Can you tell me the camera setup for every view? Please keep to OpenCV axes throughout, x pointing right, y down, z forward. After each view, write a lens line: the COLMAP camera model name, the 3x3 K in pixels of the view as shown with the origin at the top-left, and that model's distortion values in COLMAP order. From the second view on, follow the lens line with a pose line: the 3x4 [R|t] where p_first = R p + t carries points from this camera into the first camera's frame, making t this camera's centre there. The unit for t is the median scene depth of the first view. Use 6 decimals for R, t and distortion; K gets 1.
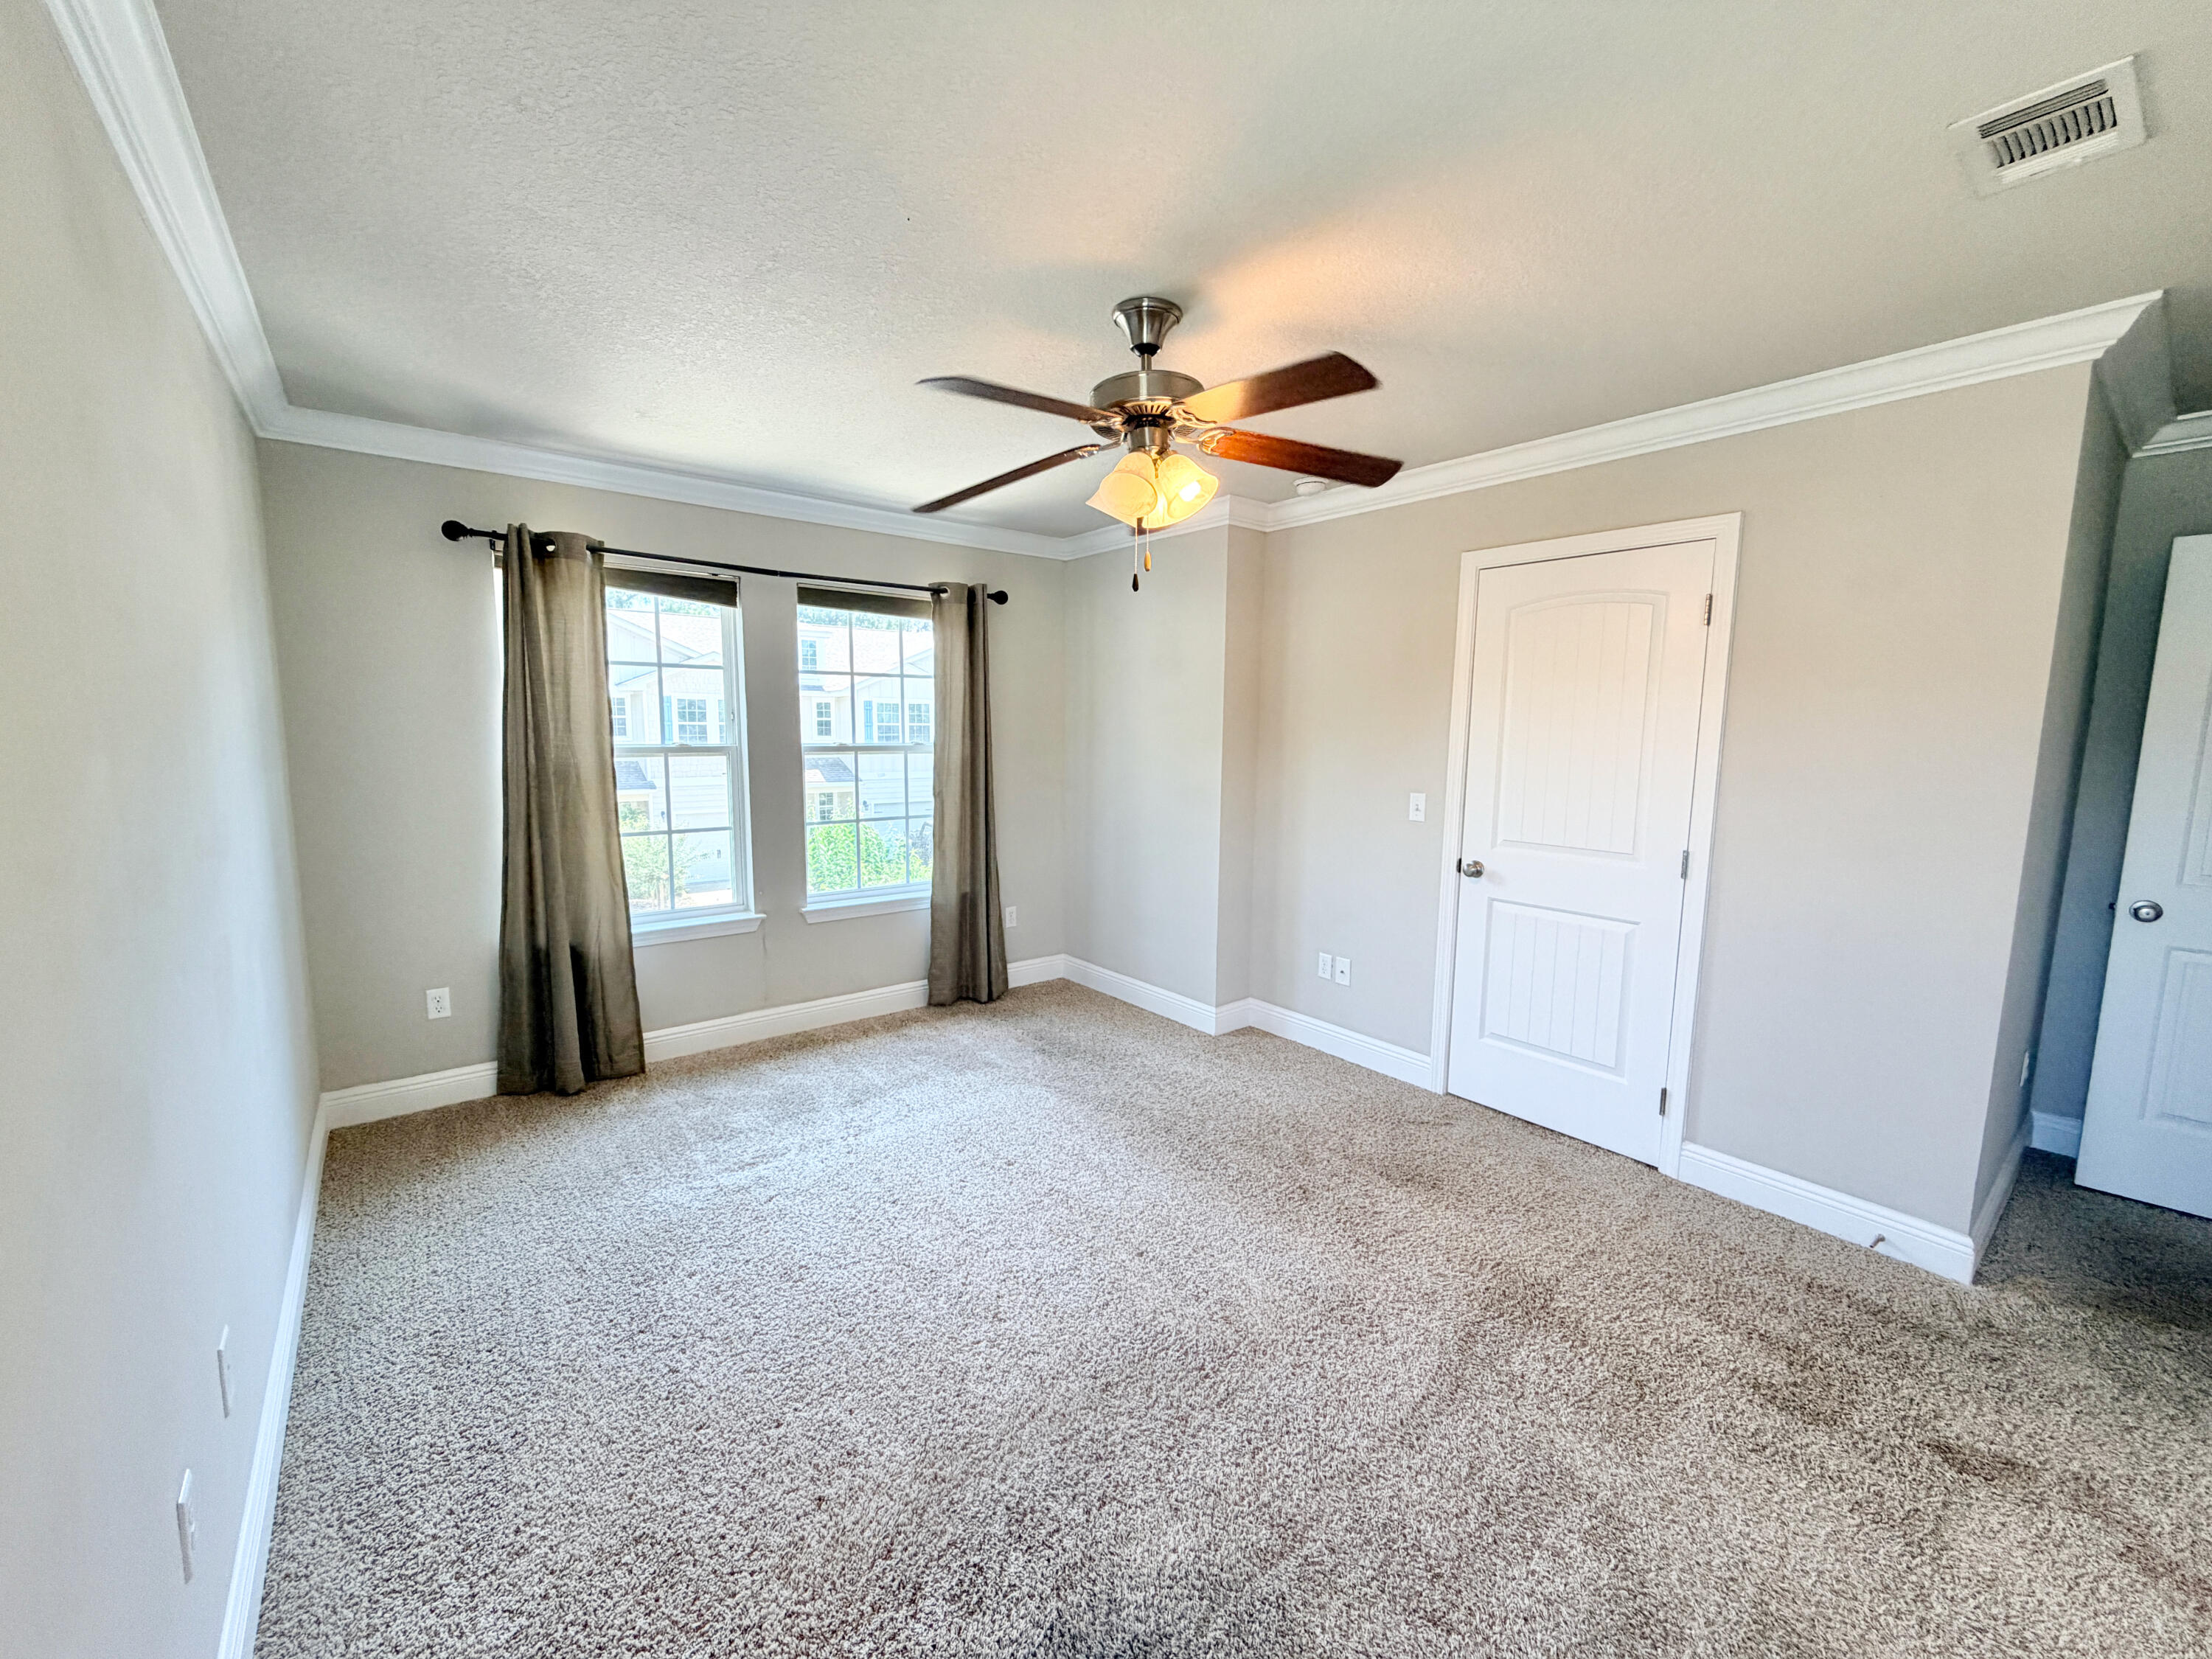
lens RADIAL K [[882.5, 0, 1090.4], [0, 882.5, 826.8], [0, 0, 1]] dist [-0.000243, 0.000149]
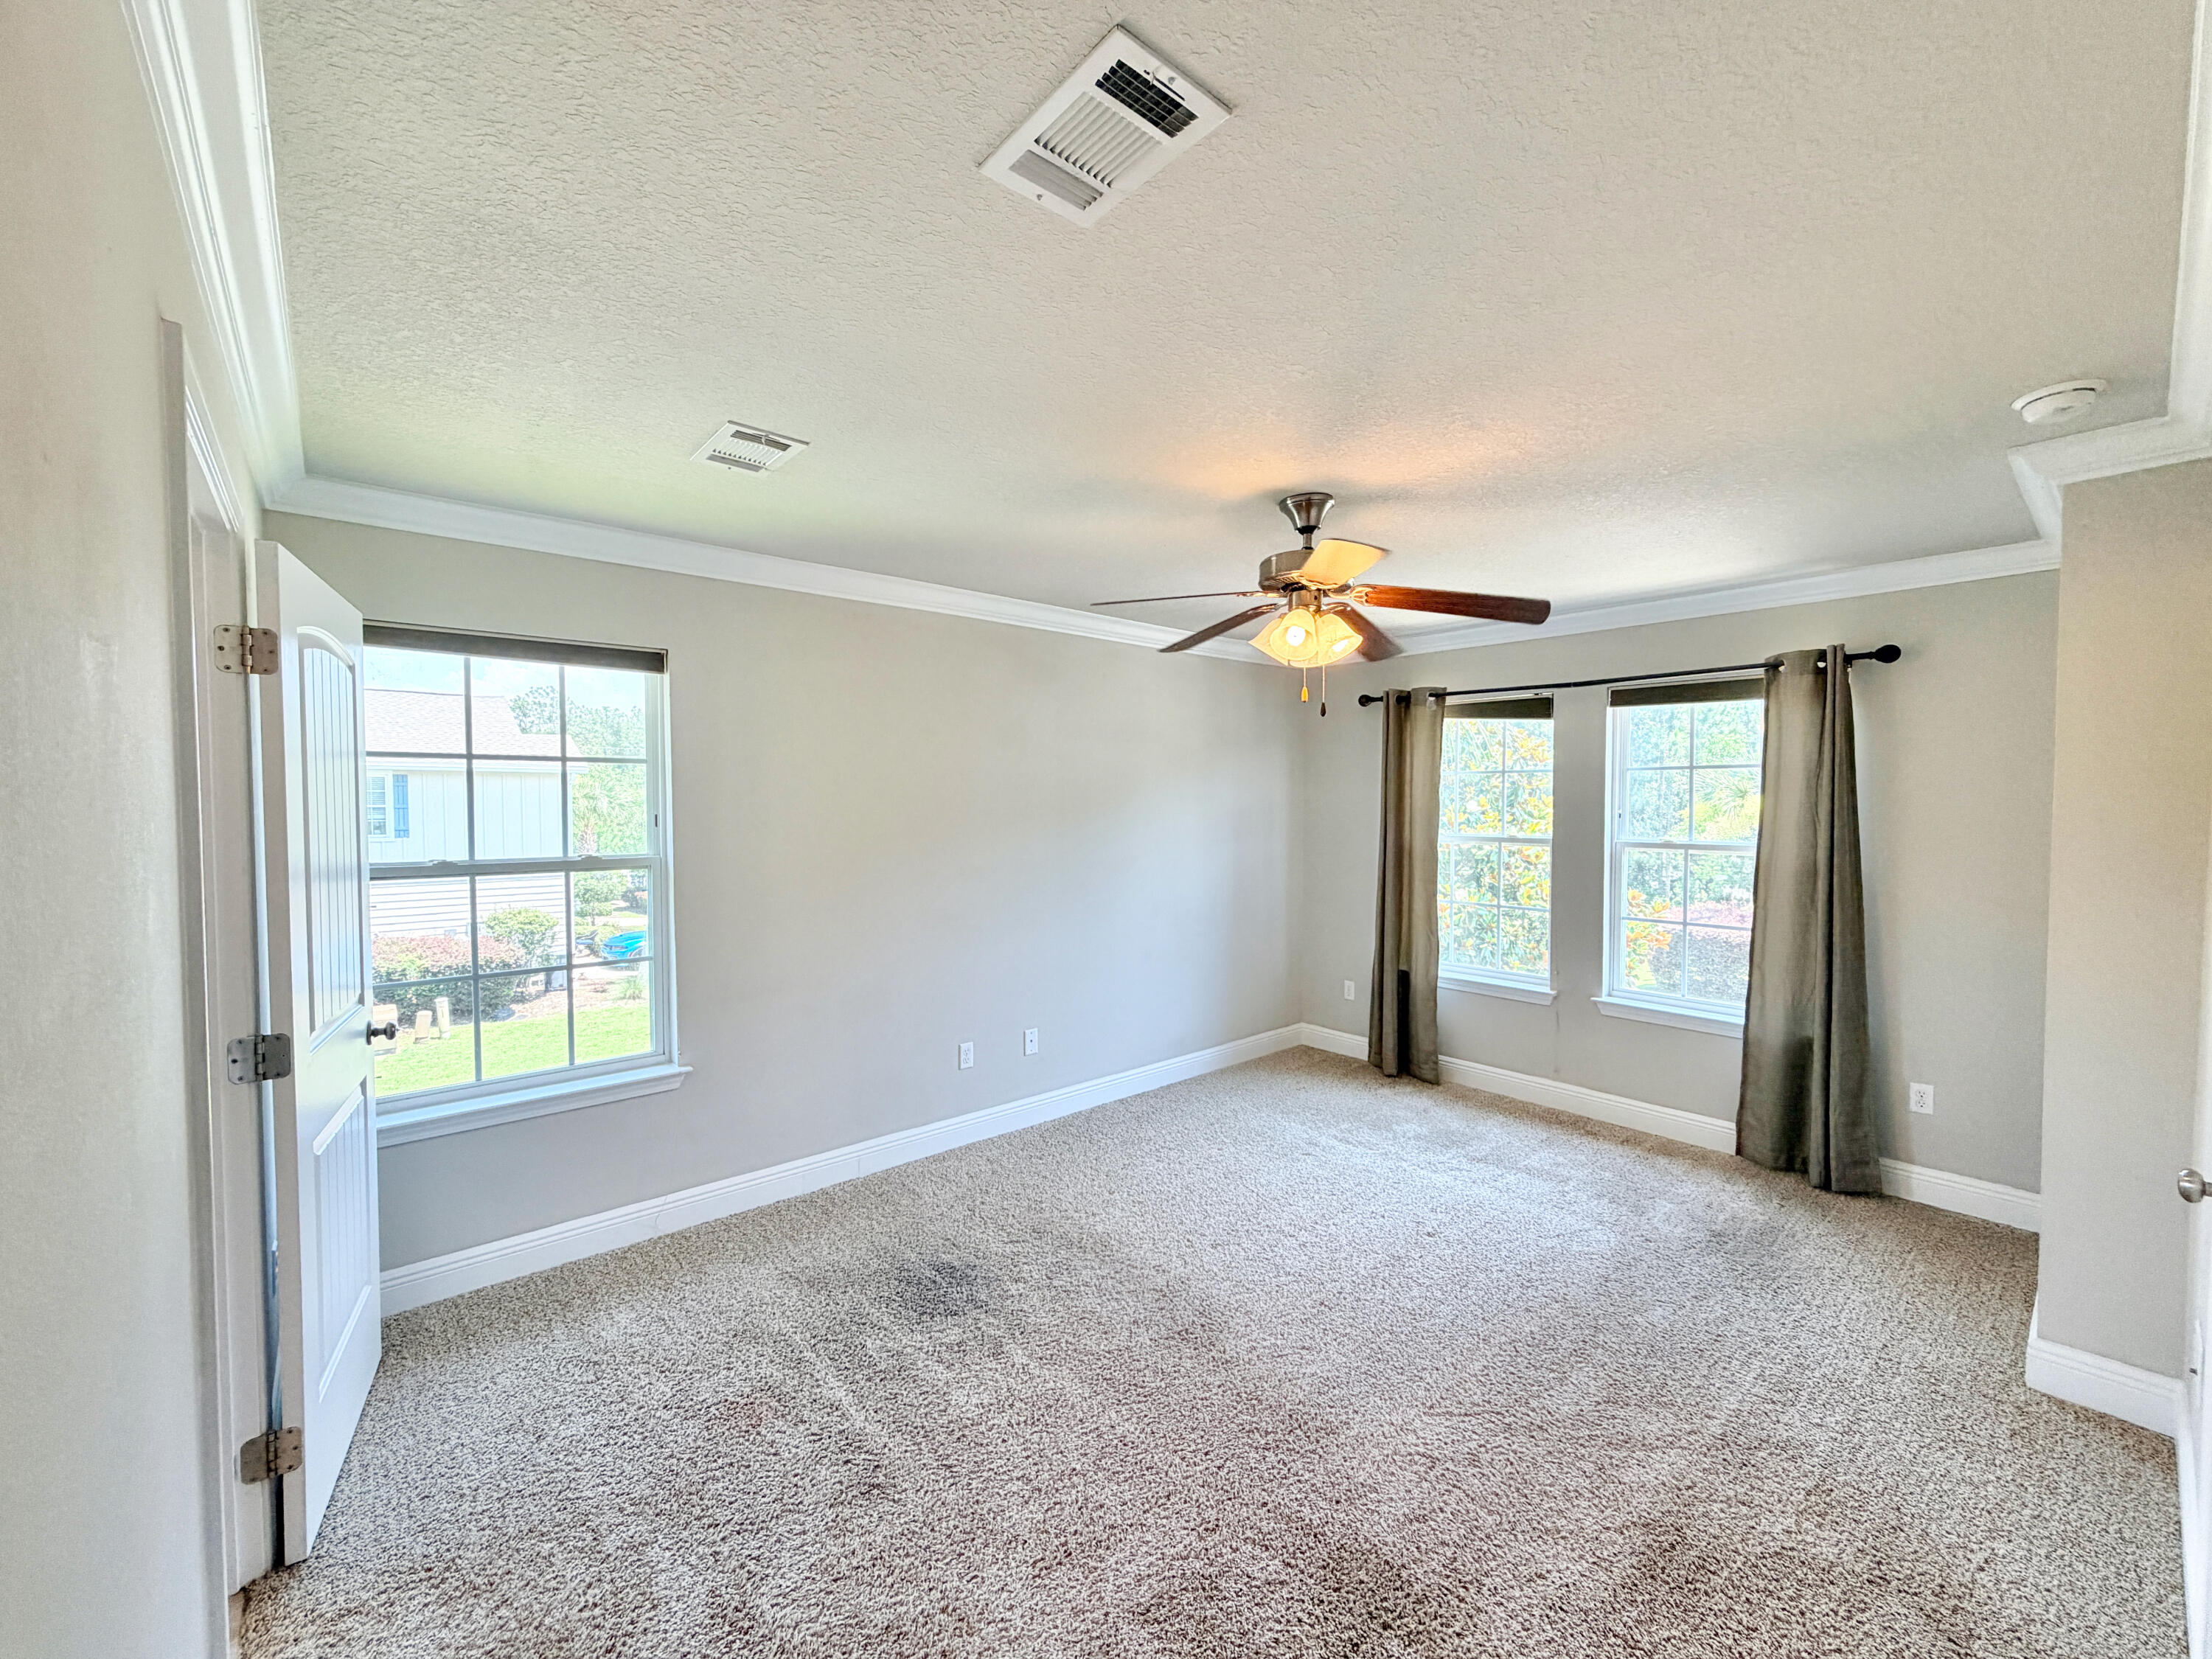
lens RADIAL K [[882.5, 0, 1117.4], [0, 882.5, 829.4], [0, 0, 1]] dist [-0.000243, 0.000149]
pose [[0.053399, 0.022718, -0.998315, 0.724415], [-0.115578, 0.993163, 0.016418, -0.059850], [0.991862, 0.114507, 0.055660, 0.395174]]
